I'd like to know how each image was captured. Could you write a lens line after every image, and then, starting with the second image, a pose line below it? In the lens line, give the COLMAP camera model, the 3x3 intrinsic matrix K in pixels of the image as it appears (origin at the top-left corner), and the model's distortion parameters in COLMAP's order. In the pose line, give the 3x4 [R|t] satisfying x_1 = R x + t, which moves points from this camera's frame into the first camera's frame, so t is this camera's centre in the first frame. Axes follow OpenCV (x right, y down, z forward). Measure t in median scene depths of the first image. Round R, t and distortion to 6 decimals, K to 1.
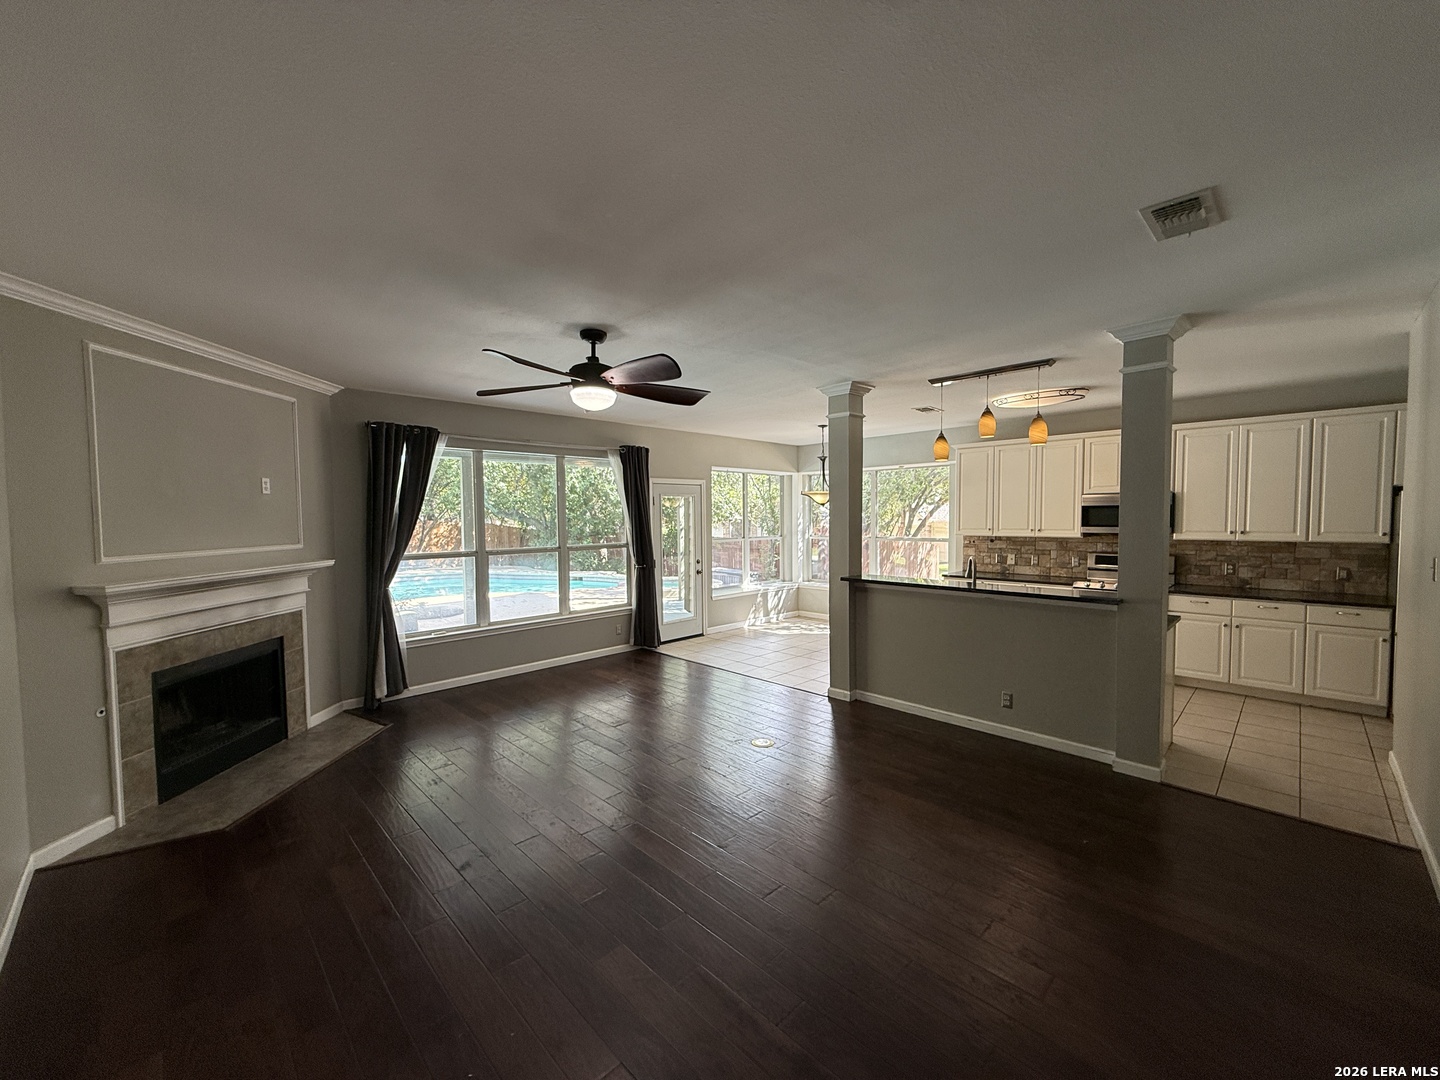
lens RADIAL K [[576.8, 0, 712.8], [0, 576.8, 548.4], [0, 0, 1]] dist [0.001121, 0.000000]
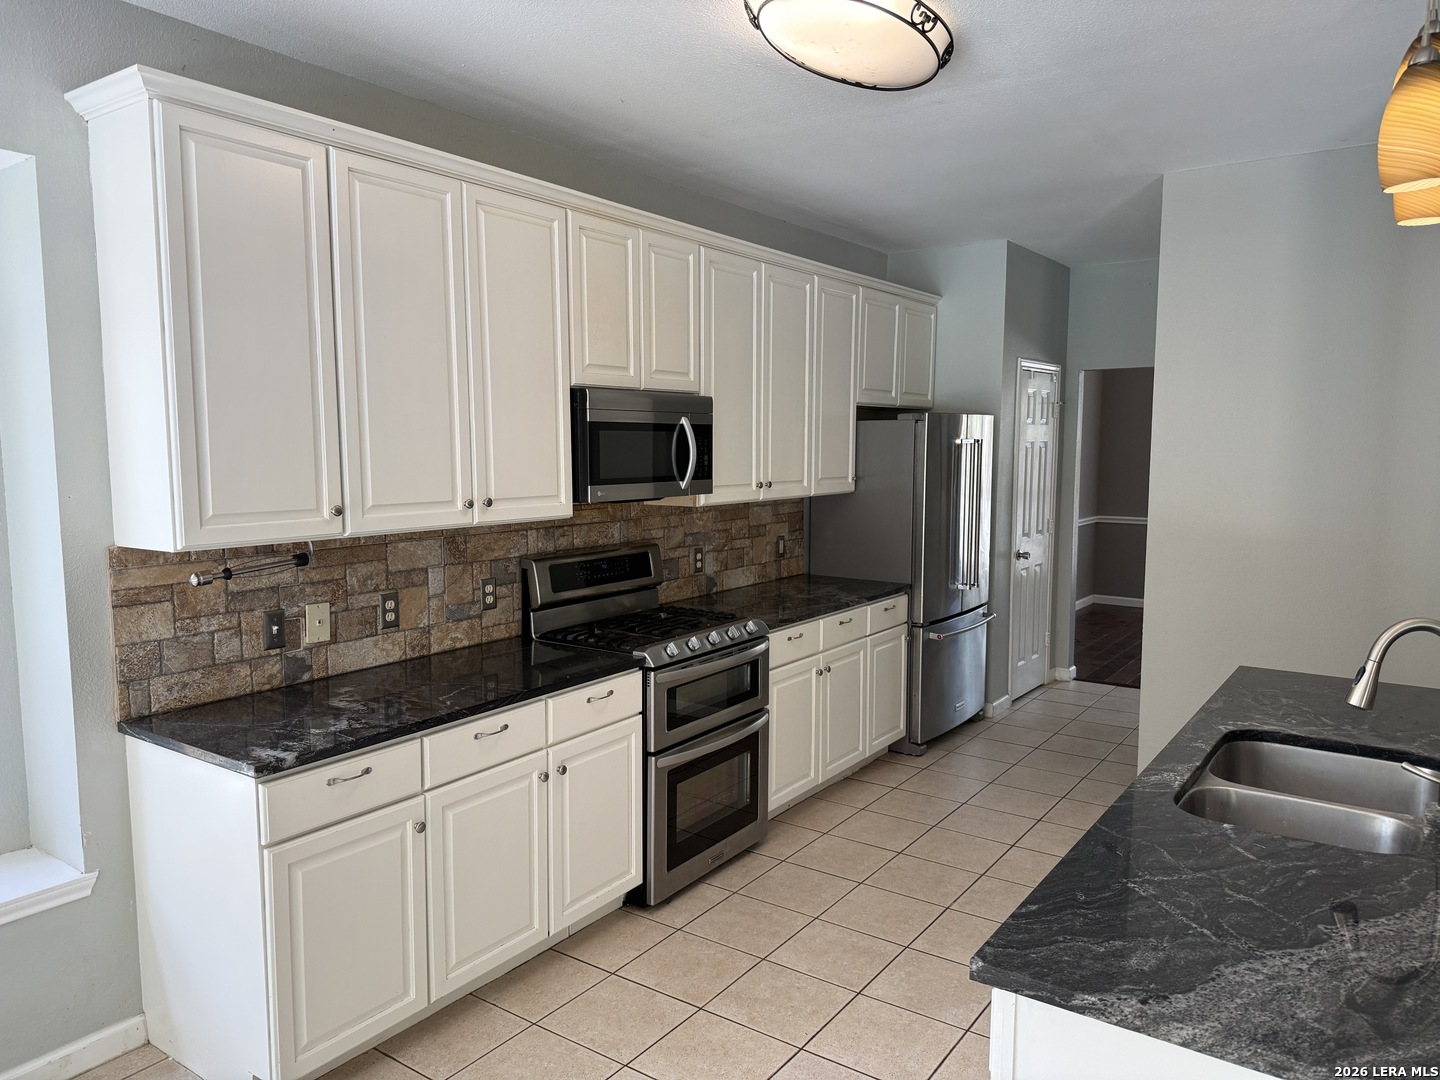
lens RADIAL K [[1023.8, 0, 716.7], [0, 1023.8, 531.0], [0, 0, 1]] dist [0.070180, -0.078423]
pose [[-0.182730, -0.082172, 0.979723, 0.053943], [0.055528, 0.994048, 0.093730, -0.073378], [-0.981594, 0.071529, -0.177079, 1.208803]]
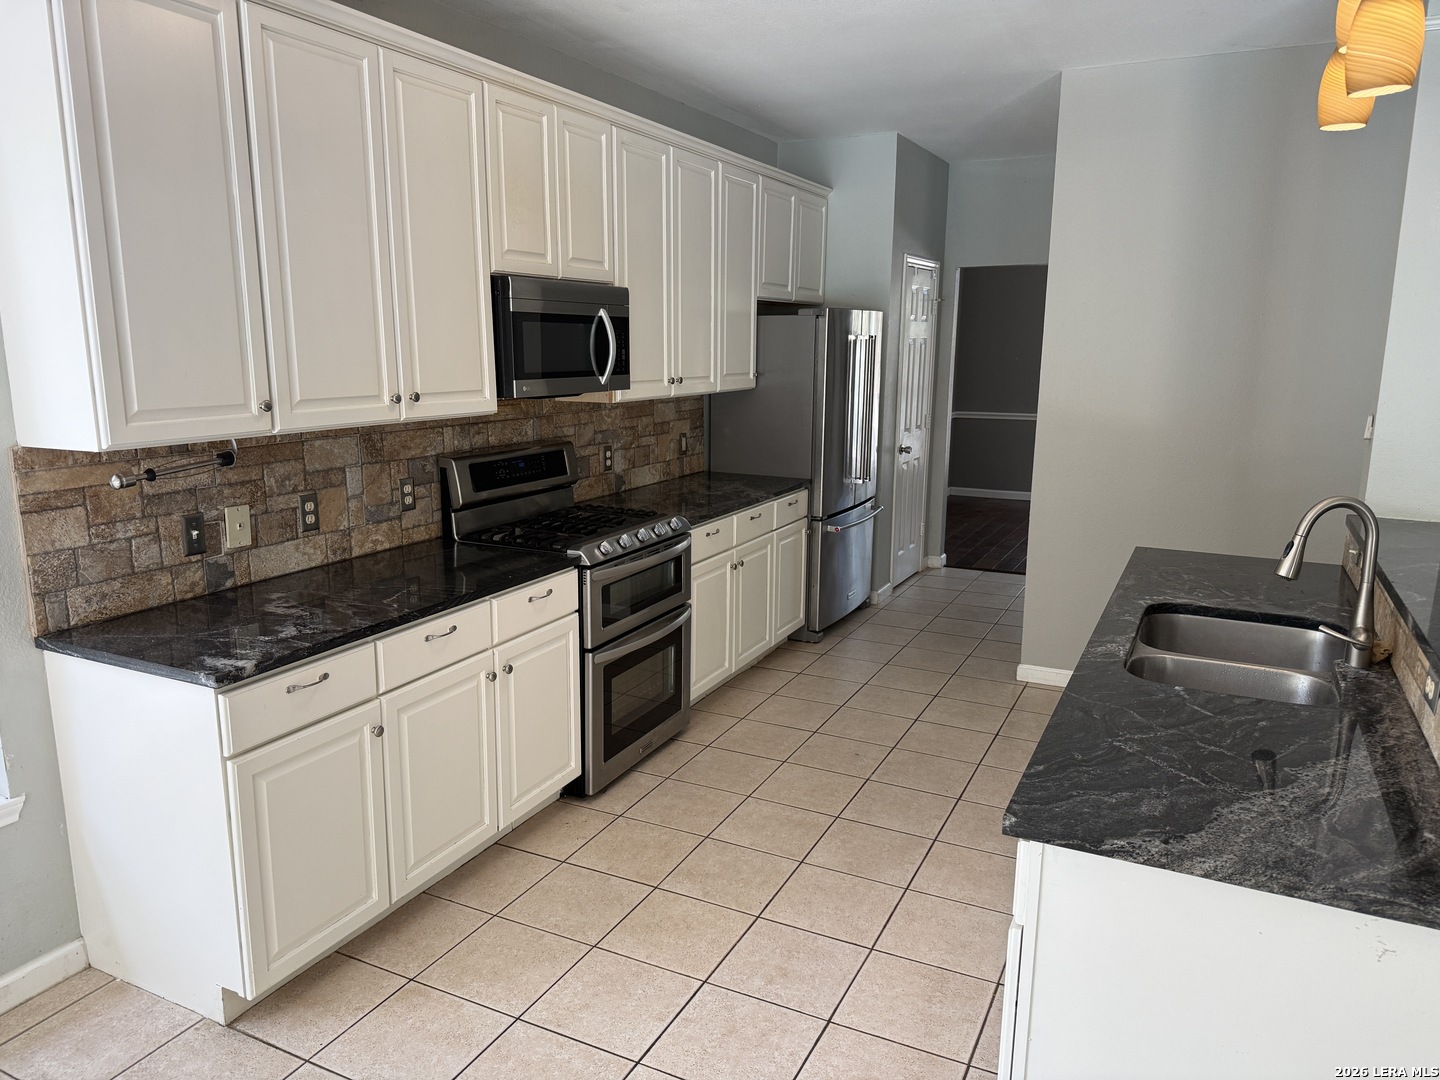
lens RADIAL K [[1023.8, 0, 720.4], [0, 1023.8, 535.1], [0, 0, 1]] dist [0.070180, -0.078423]
pose [[-0.334673, -0.175128, 0.925918, 0.068790], [0.048355, 0.978093, 0.202474, -0.074059], [-0.941093, 0.112535, -0.318873, 1.267098]]
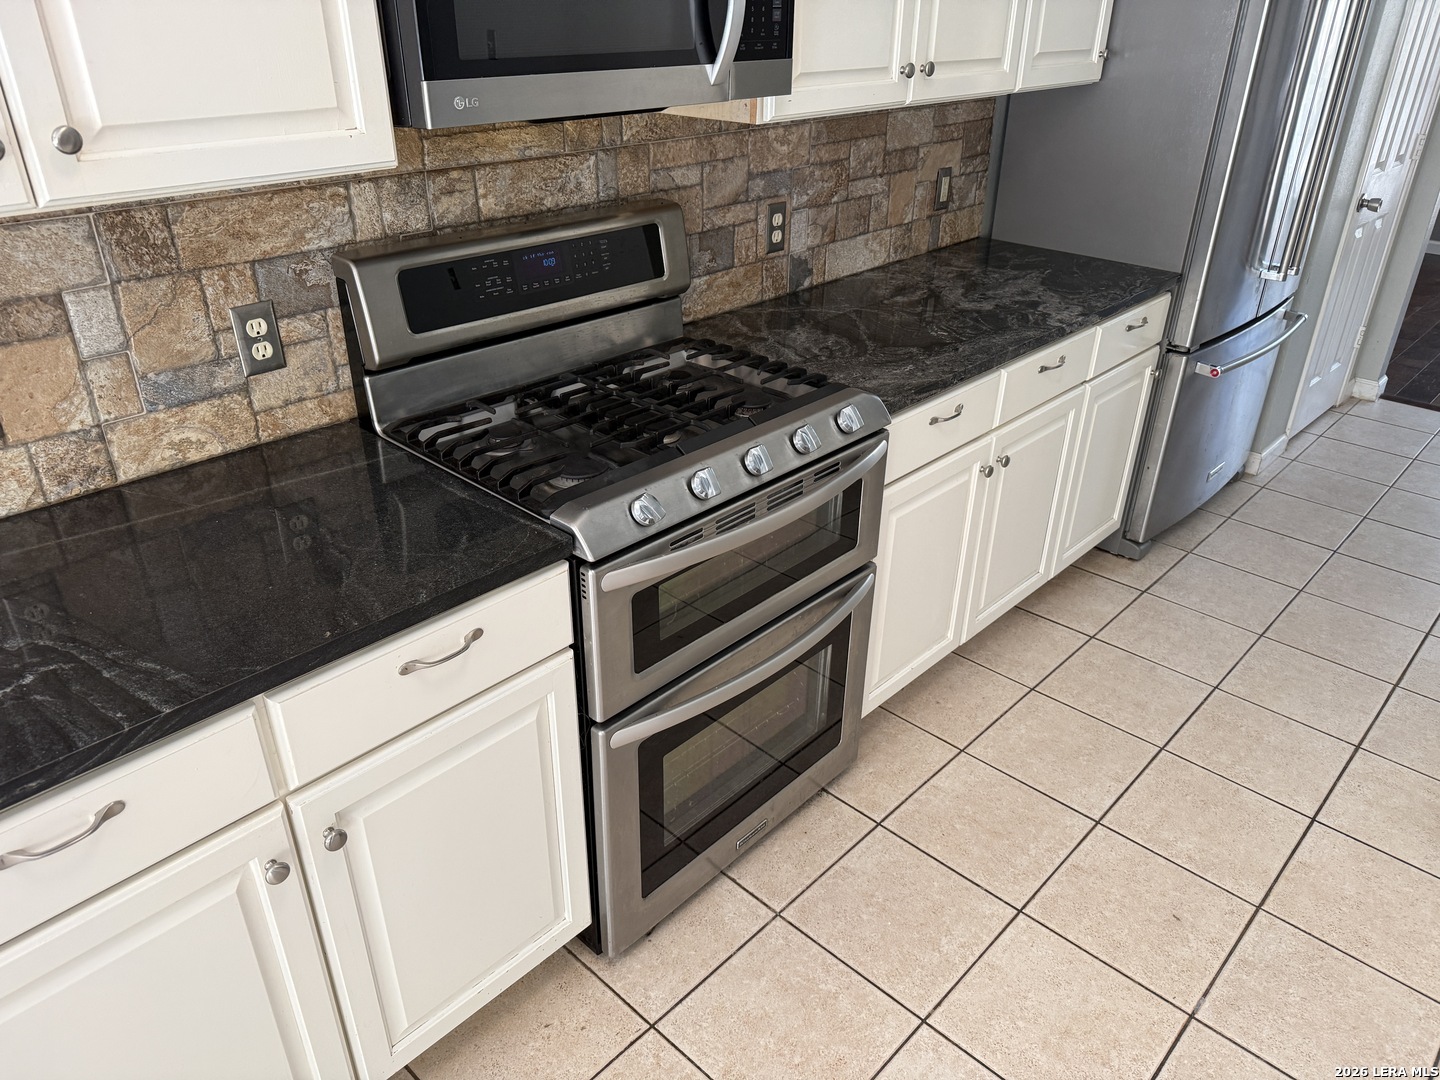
lens RADIAL K [[1033.2, 0, 713.8], [0, 1033.2, 551.1], [0, 0, 1]] dist [0.020446, -0.039473]
pose [[-0.034128, -0.475150, 0.879243, 0.460593], [0.049401, 0.877878, 0.476330, -0.060353], [-0.998196, 0.059691, -0.006487, 1.105171]]
